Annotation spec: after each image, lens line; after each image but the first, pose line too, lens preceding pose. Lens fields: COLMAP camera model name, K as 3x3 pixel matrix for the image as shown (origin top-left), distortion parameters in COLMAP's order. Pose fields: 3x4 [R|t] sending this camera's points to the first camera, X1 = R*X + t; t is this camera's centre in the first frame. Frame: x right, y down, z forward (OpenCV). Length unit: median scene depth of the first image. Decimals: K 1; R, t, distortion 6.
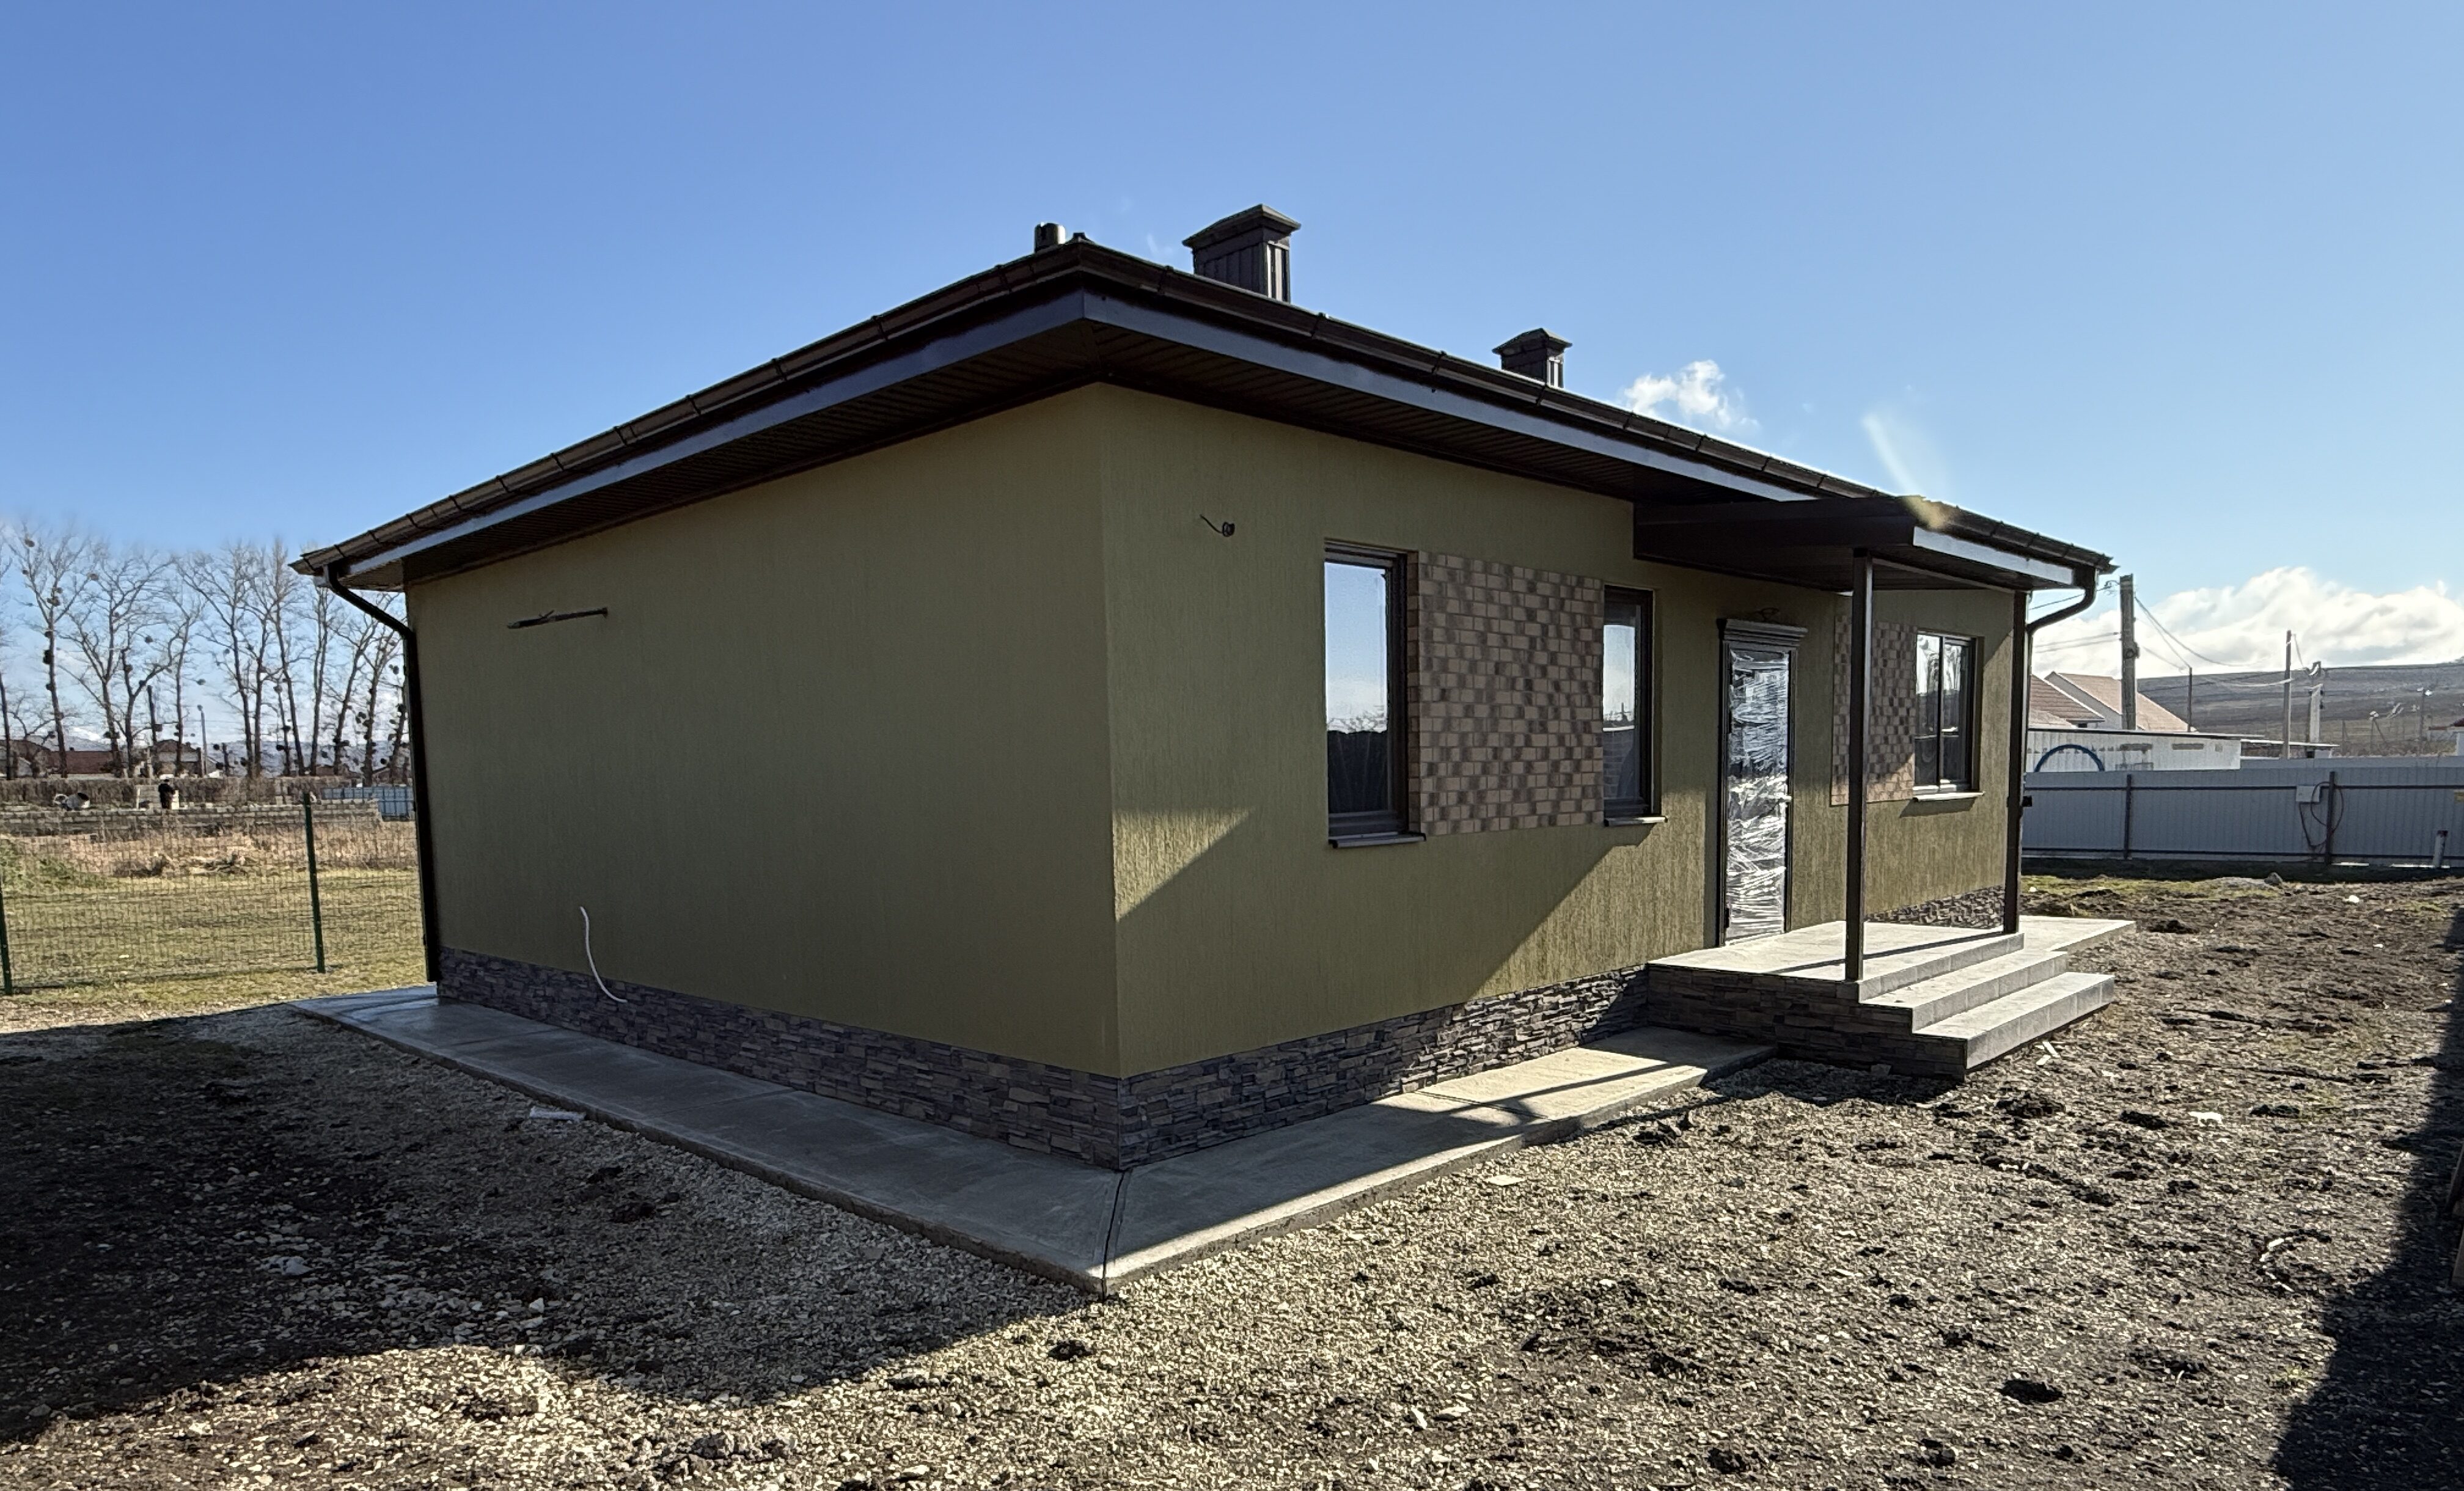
lens RADIAL K [[1453.1, 0, 1231.8], [0, 1453.1, 925.9], [0, 0, 1]] dist [-0.001739, 0.002813]
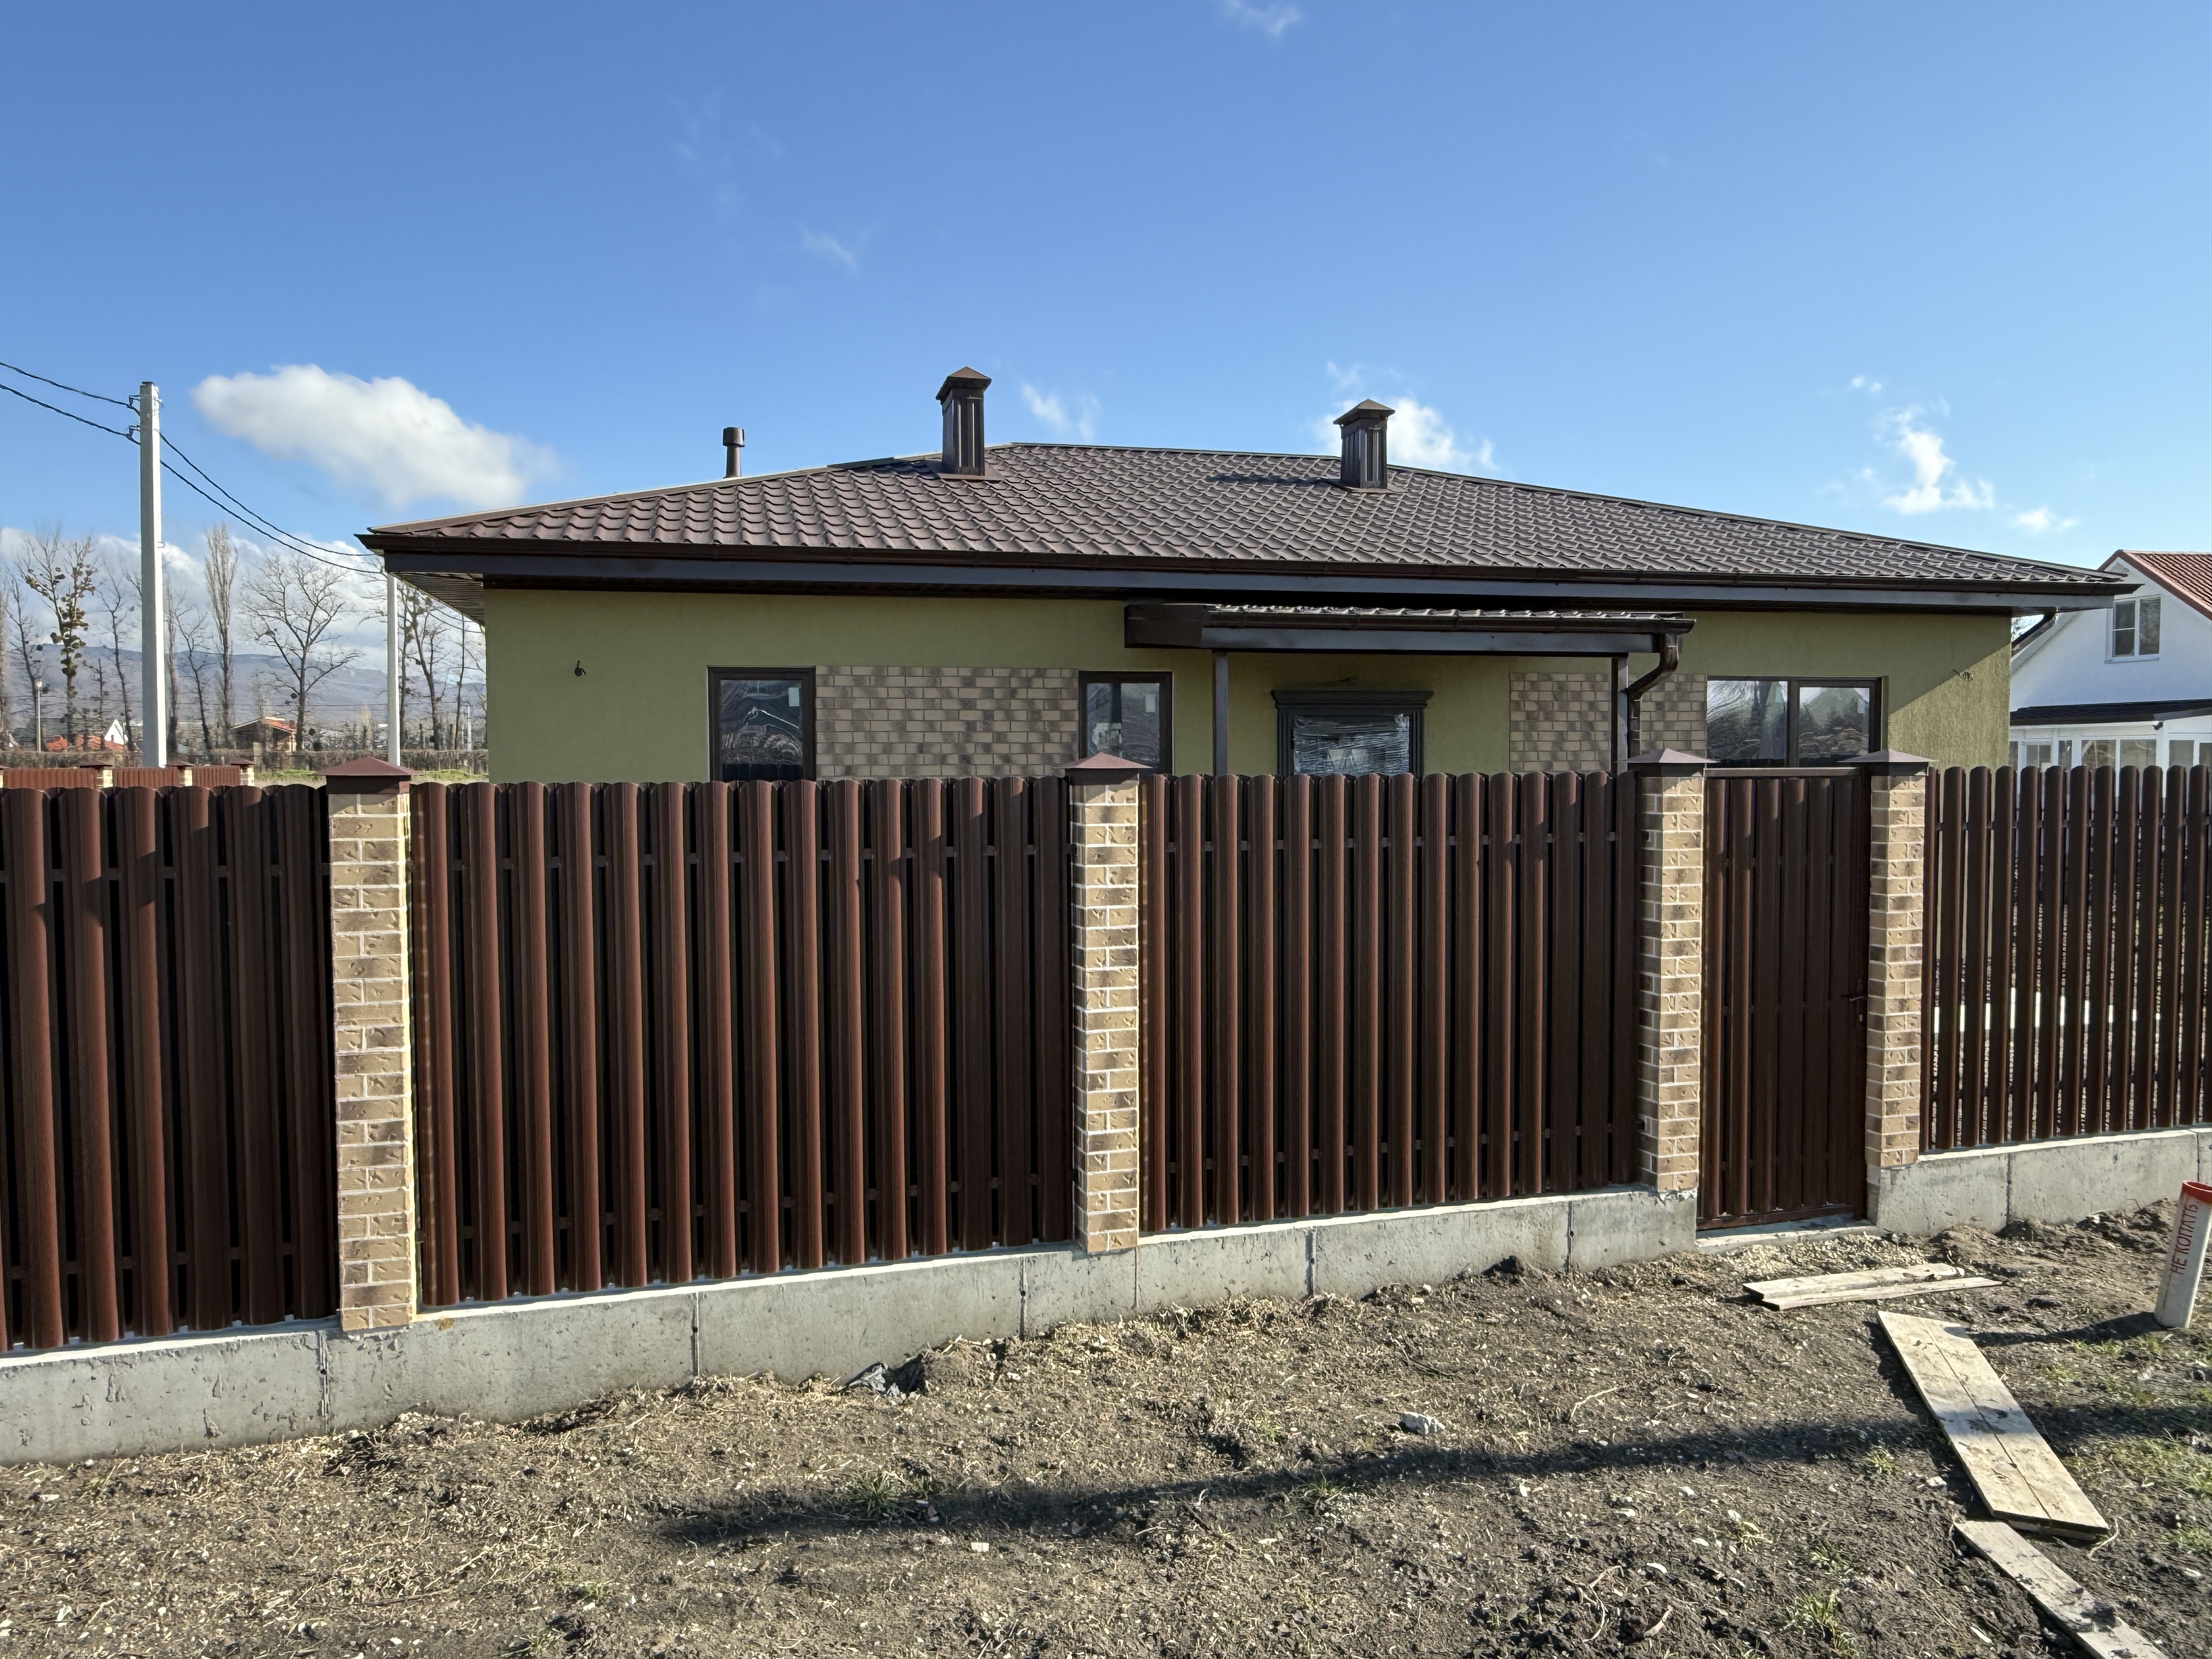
lens RADIAL K [[1493.1, 0, 1106.6], [0, 1493.1, 827.3], [0, 0, 1]] dist [0.002100, -0.003689]
pose [[0.853687, 0.042354, -0.519061, 0.896249], [-0.068470, 0.997164, -0.031245, -0.069834], [0.516266, 0.062214, 0.854166, -0.027267]]
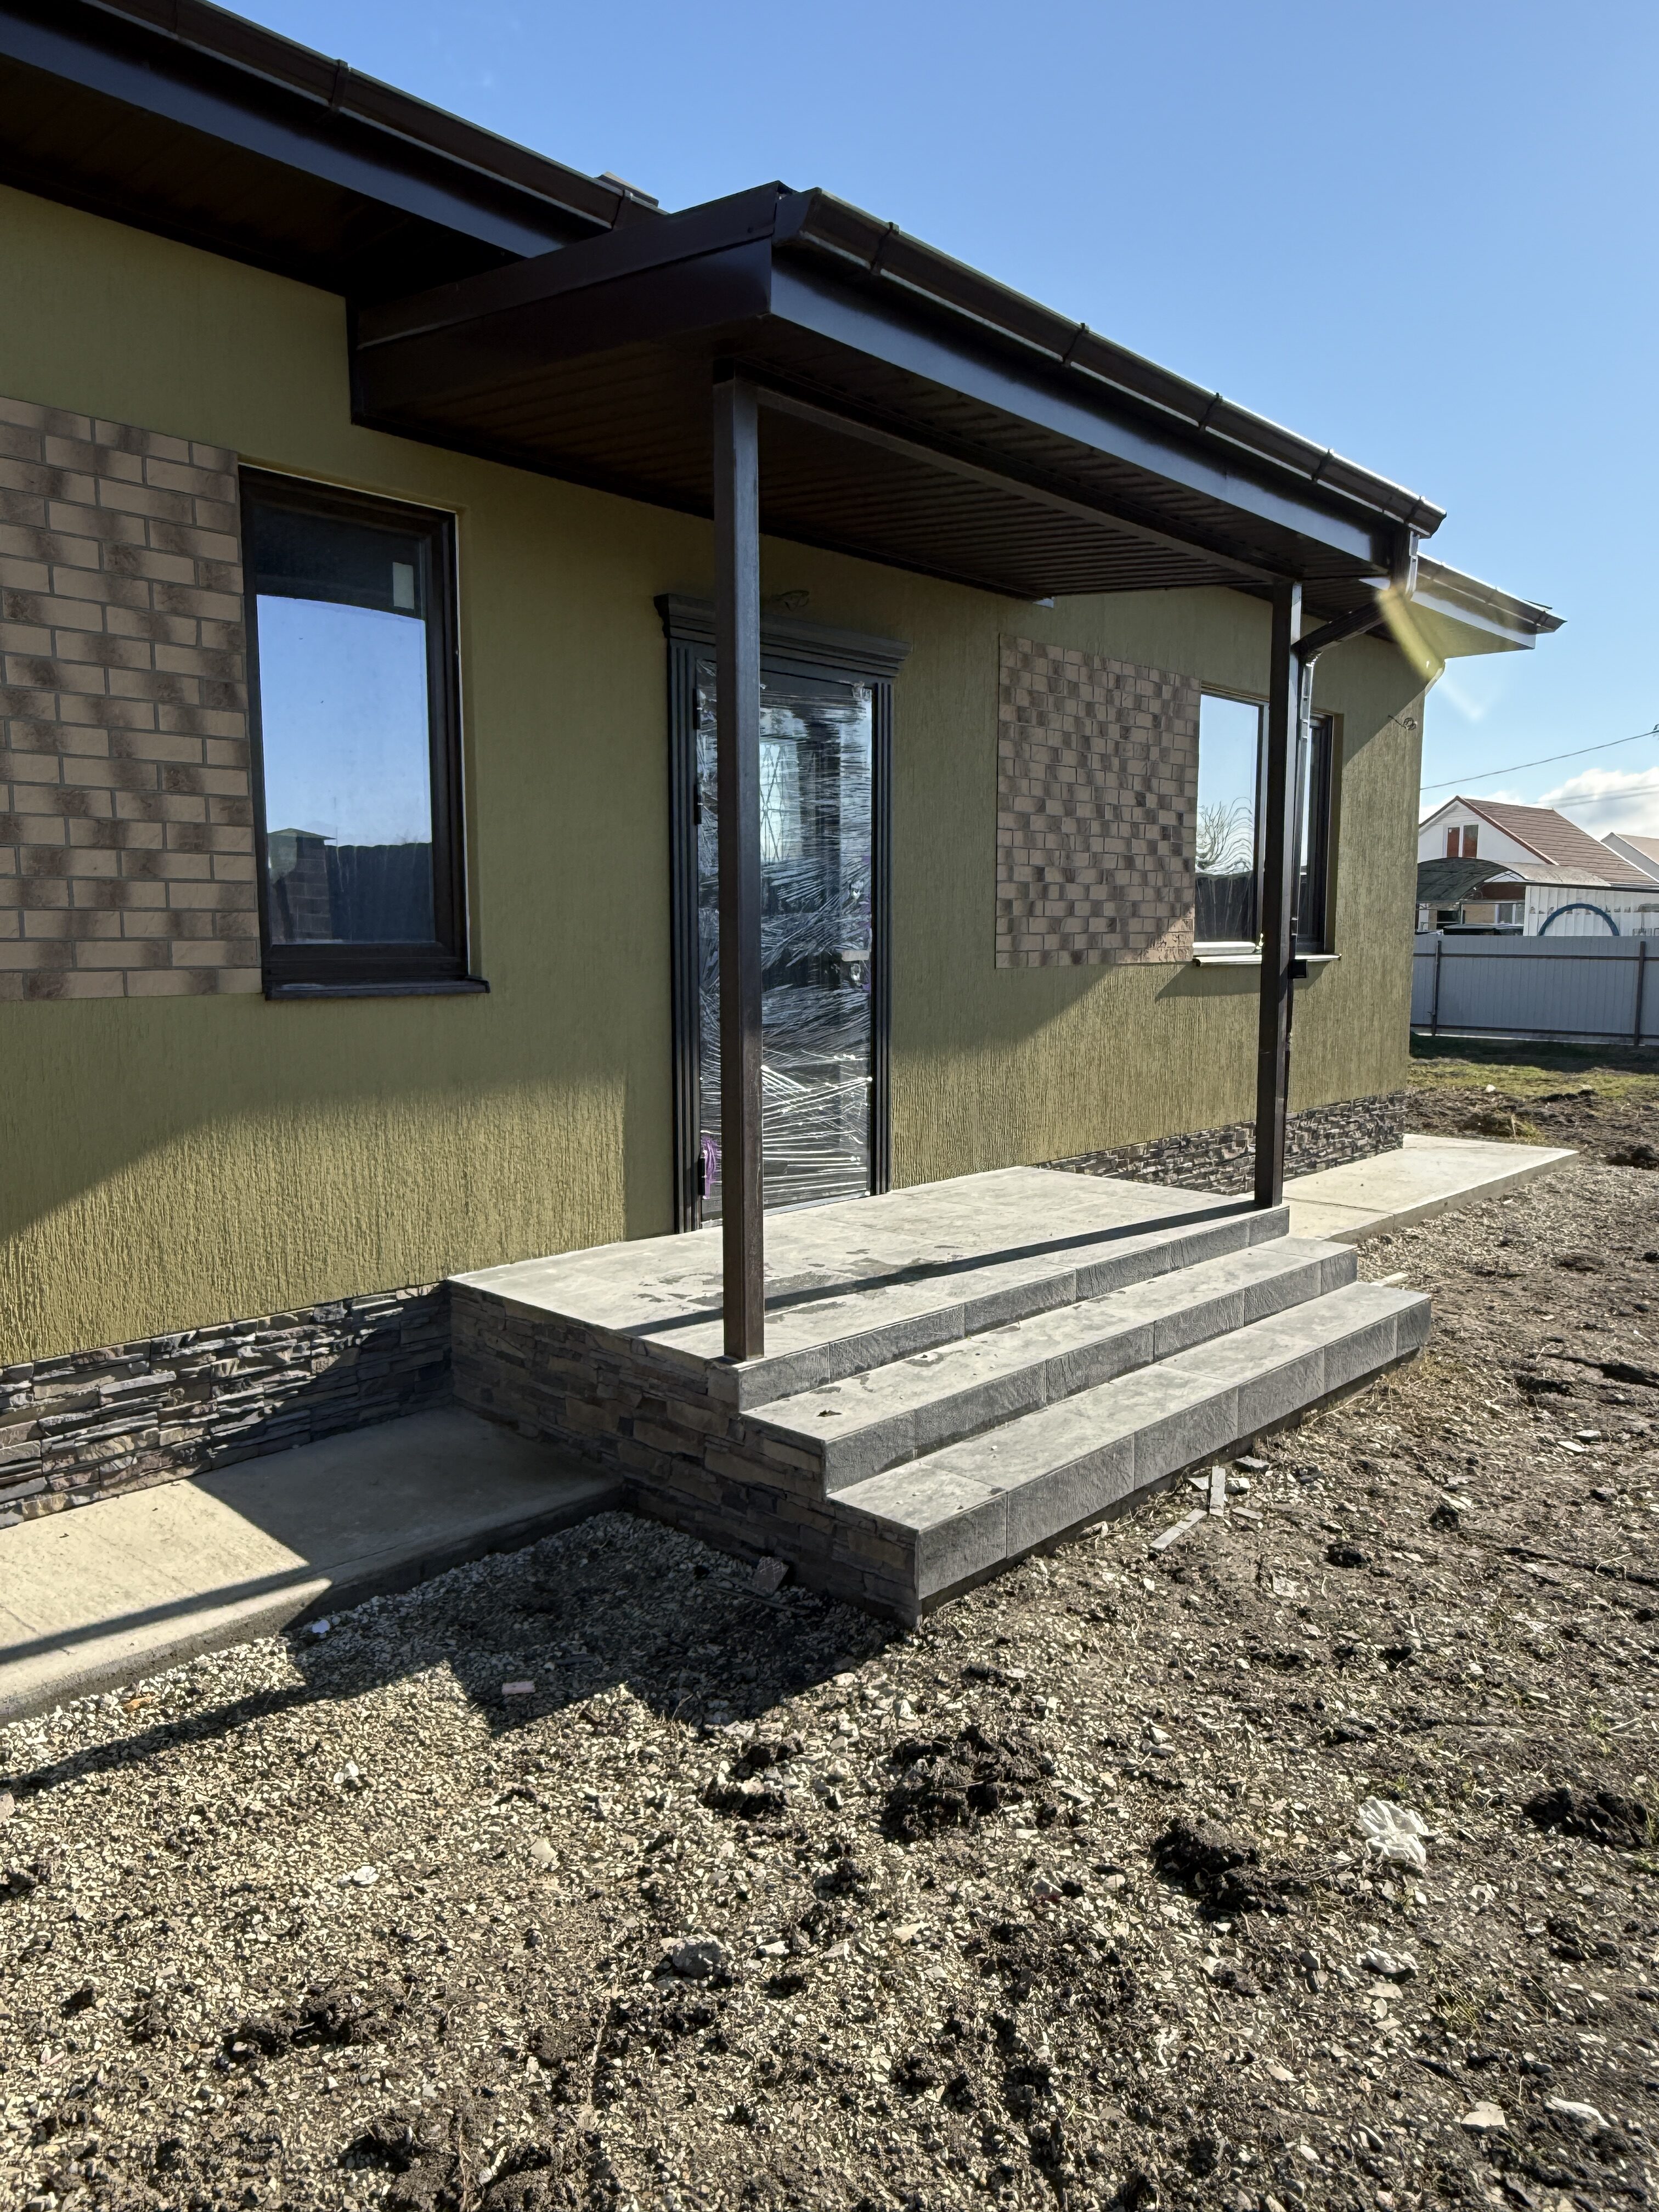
lens RADIAL K [[1497.4, 0, 833.5], [0, 1497.4, 1108.8], [0, 0, 1]] dist [0.001490, 0.001215]
pose [[0.999400, 0.020361, 0.028032, 0.421545], [-0.020840, 0.999640, 0.016892, -0.045701], [-0.027678, -0.017466, 0.999464, 0.515312]]
